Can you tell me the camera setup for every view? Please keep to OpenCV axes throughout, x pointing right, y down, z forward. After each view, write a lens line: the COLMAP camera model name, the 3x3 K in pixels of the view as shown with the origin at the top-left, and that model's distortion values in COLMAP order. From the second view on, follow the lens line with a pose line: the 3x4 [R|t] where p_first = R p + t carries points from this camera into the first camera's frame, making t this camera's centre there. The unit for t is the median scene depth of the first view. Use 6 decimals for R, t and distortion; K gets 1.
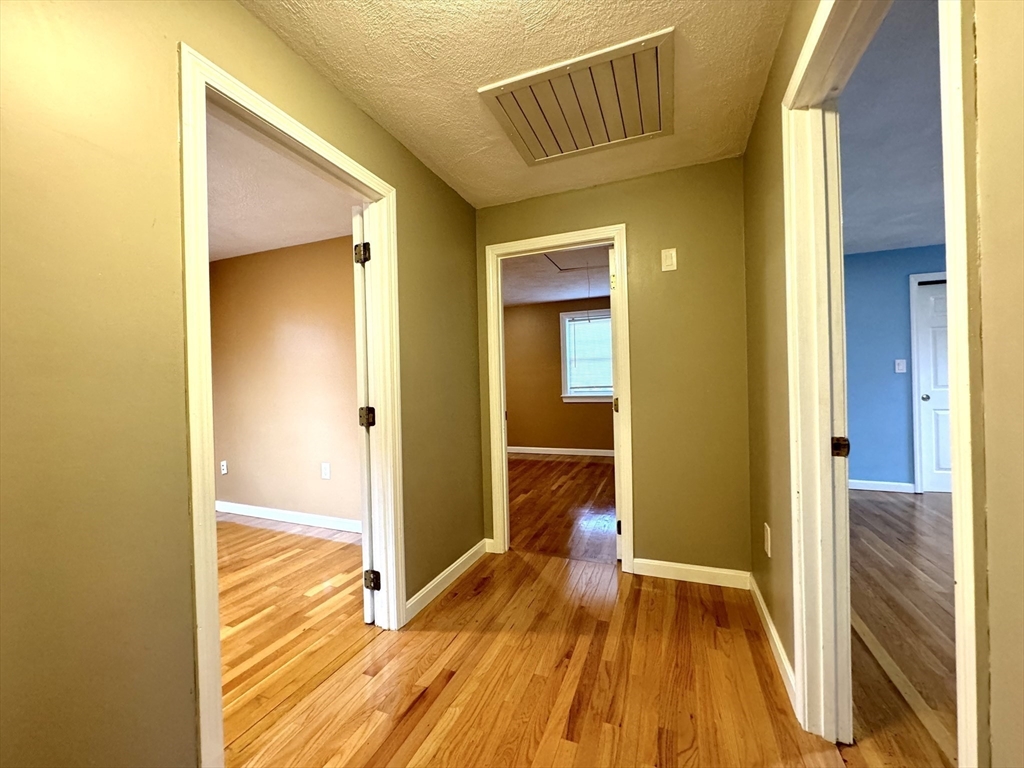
lens RADIAL K [[406.1, 0, 512.0], [0, 406.1, 384.0], [0, 0, 1]] dist [0.001046, -0.000008]
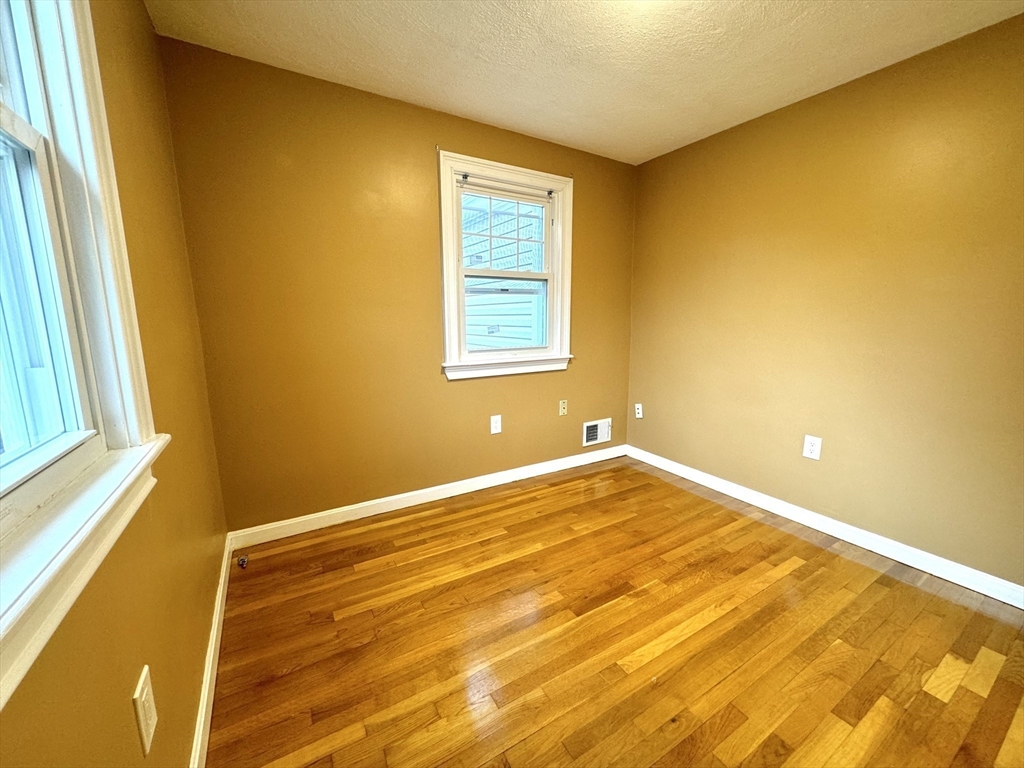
lens RADIAL K [[406.1, 0, 512.0], [0, 406.1, 384.0], [0, 0, 1]] dist [0.001046, -0.000008]
pose [[0.797539, 0.122621, -0.590674, -0.468050], [-0.019674, 0.983890, 0.177687, -0.006421], [0.602947, -0.130091, 0.787103, 0.157994]]
